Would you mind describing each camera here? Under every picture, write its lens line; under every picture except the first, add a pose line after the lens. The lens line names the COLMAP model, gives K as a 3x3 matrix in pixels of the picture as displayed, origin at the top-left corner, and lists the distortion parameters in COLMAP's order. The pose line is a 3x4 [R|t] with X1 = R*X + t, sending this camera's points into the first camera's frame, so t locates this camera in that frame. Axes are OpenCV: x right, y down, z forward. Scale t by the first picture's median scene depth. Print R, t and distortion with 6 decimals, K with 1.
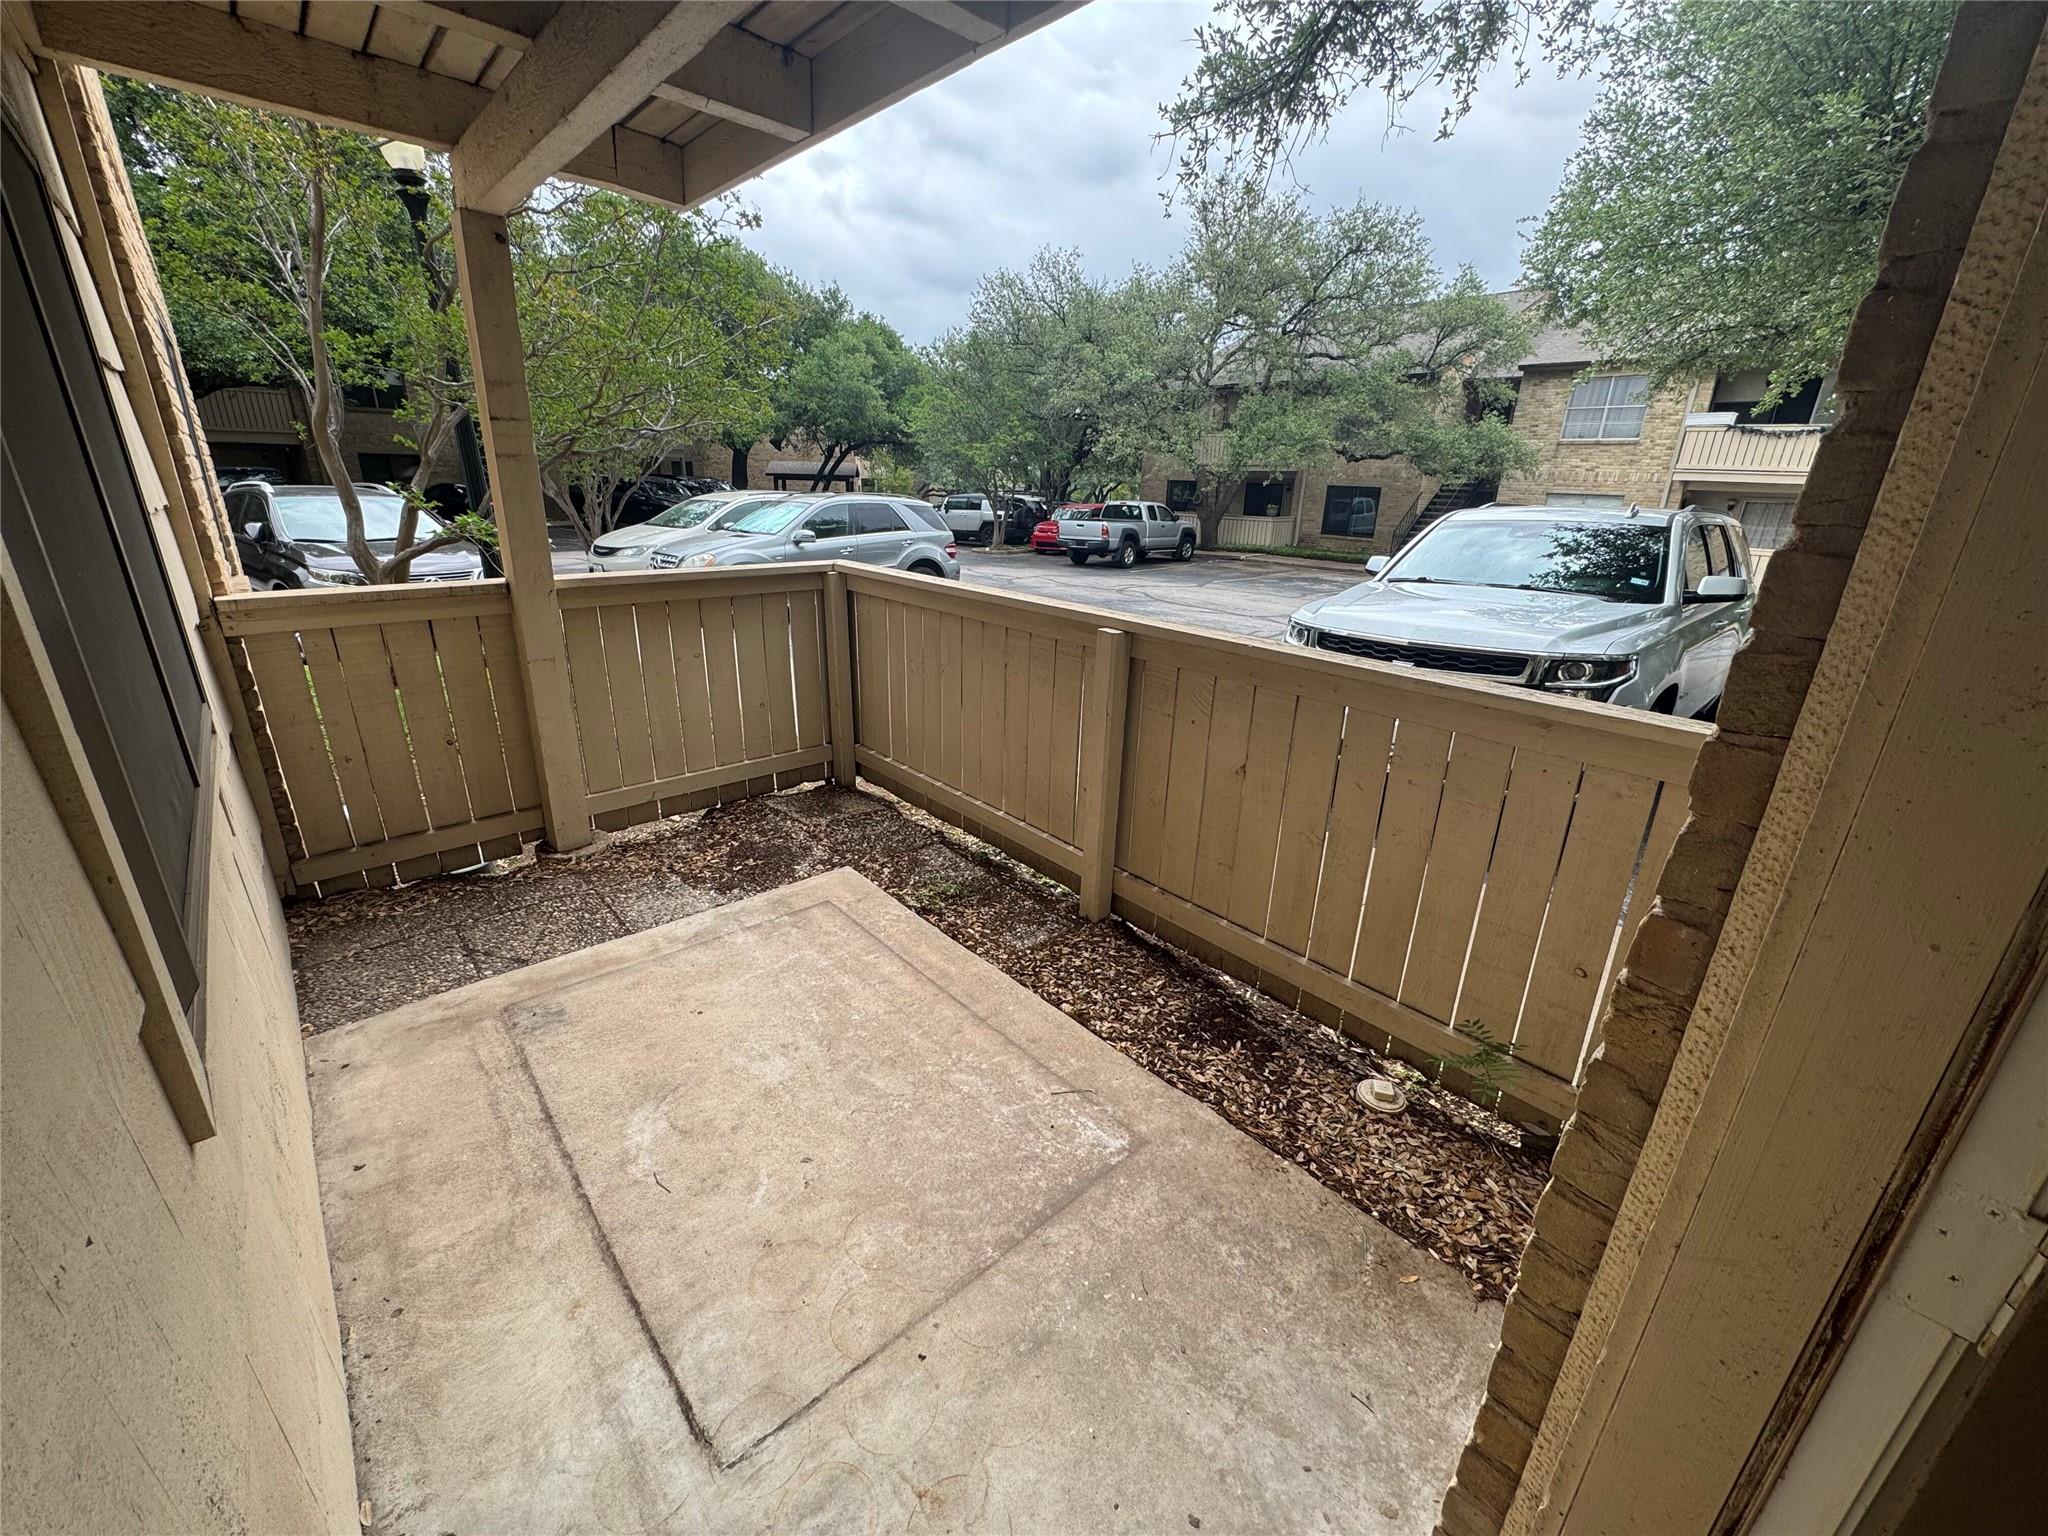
lens RADIAL K [[817.0, 0, 1024.7], [0, 817.0, 767.7], [0, 0, 1]] dist [0.000771, -0.000334]
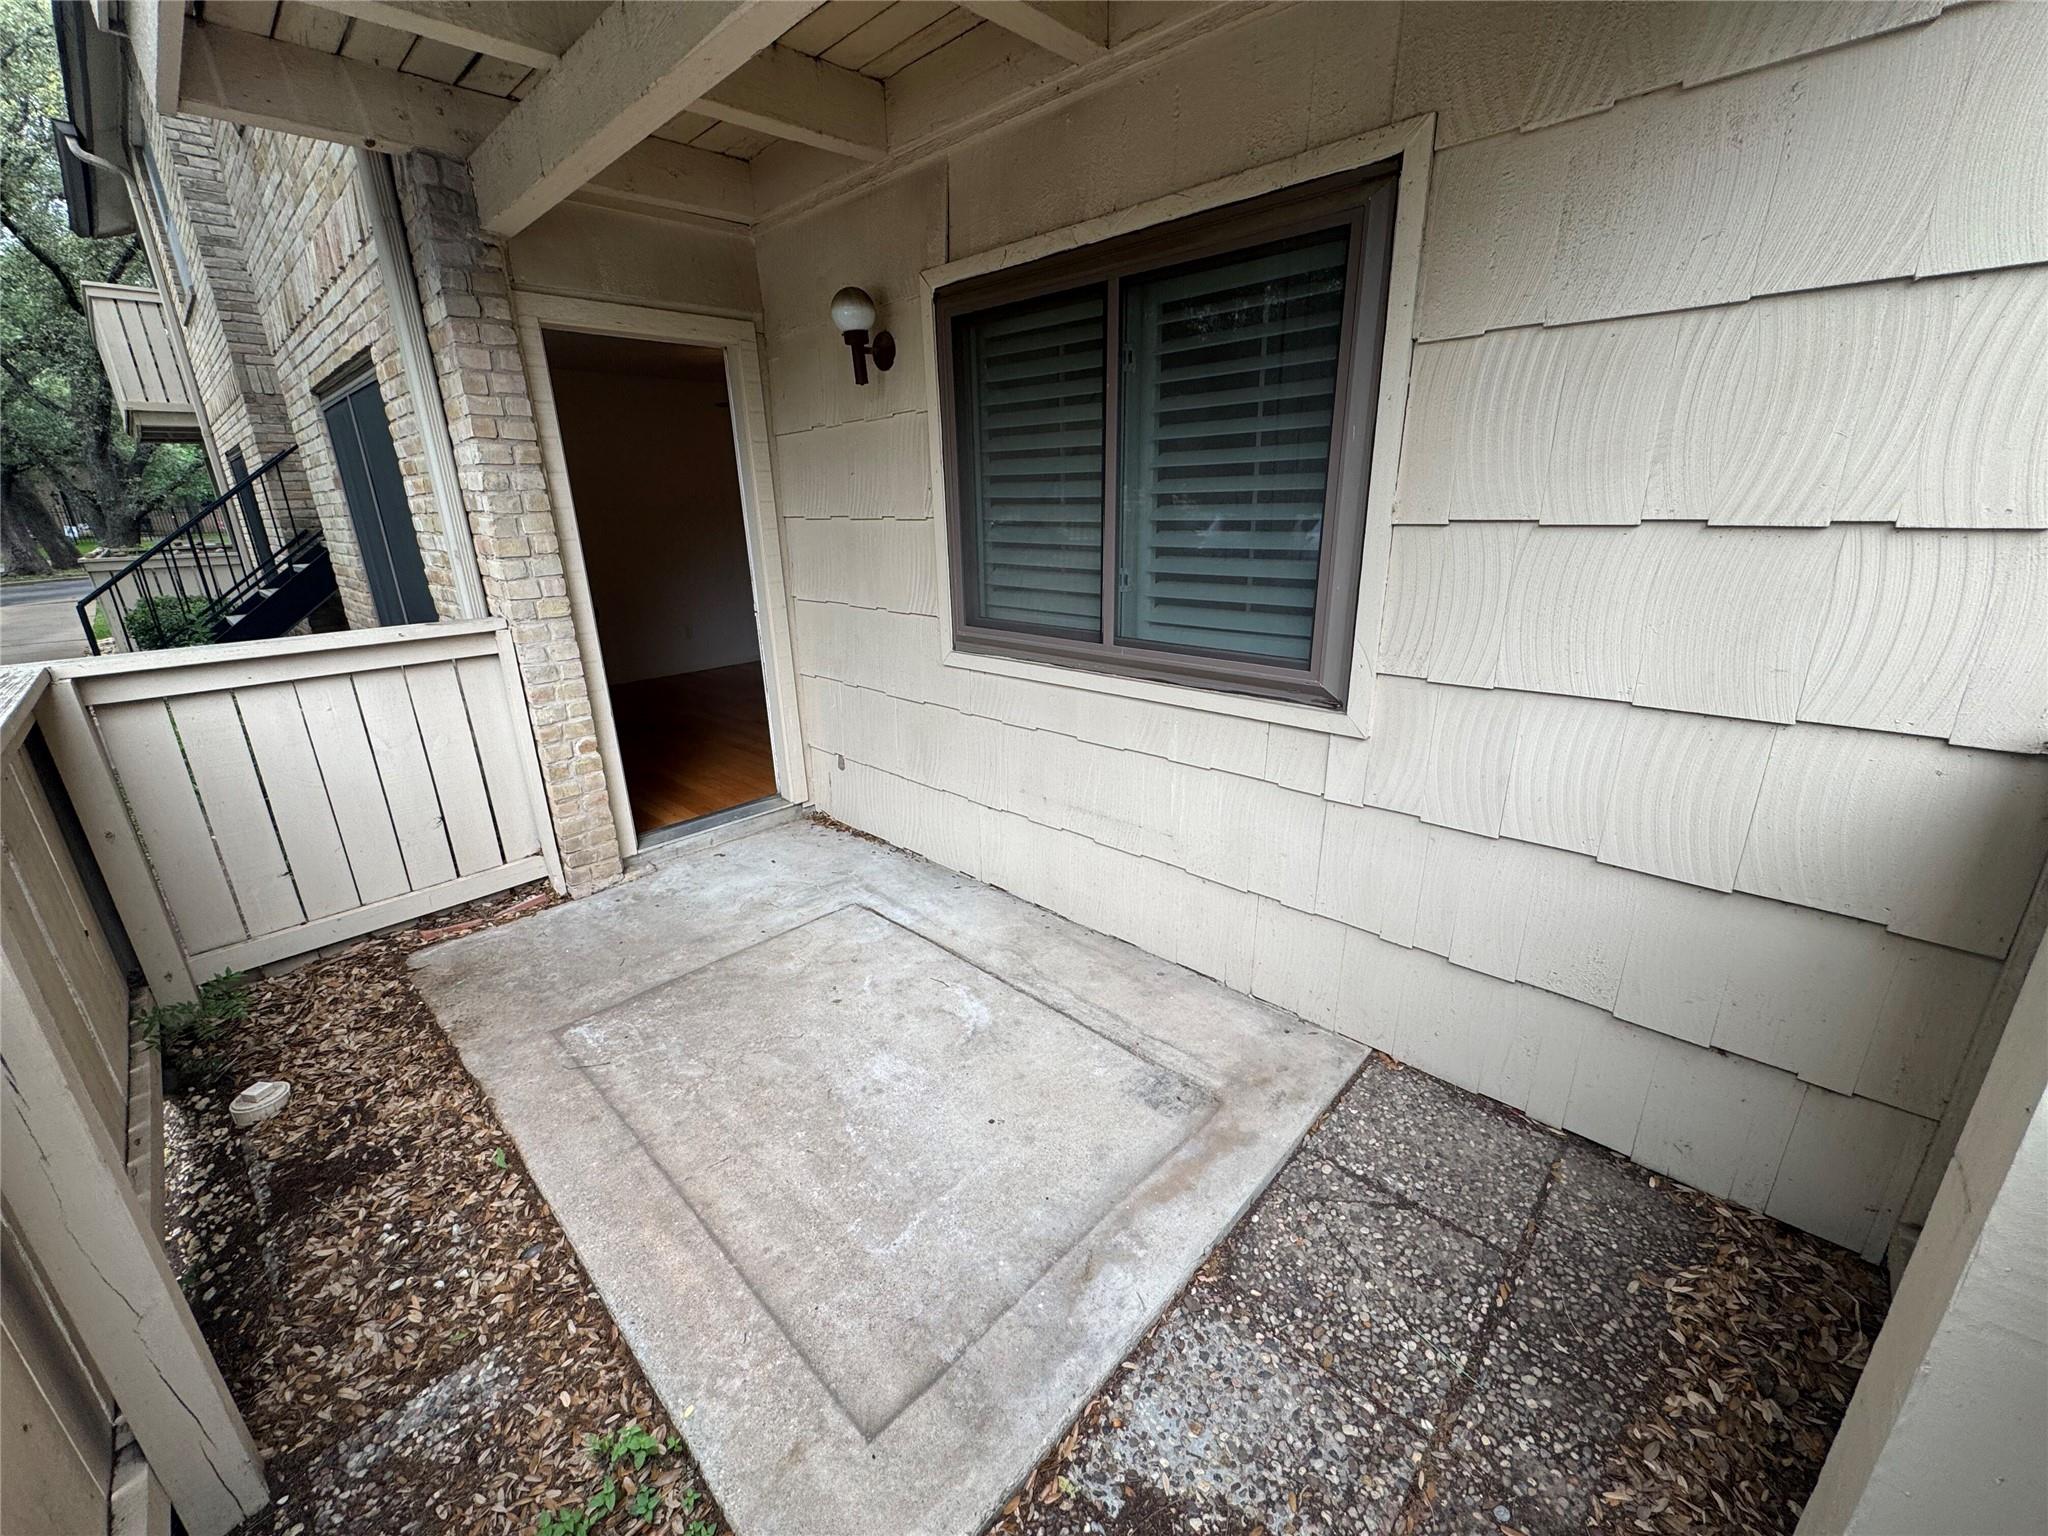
lens RADIAL K [[817.0, 0, 1023.0], [0, 817.0, 768.6], [0, 0, 1]] dist [0.000771, -0.000334]
pose [[-0.997678, 0.014727, -0.066497, -0.461358], [-0.029057, 0.790998, 0.611129, -0.590594], [0.061599, 0.611642, -0.788733, 1.745860]]
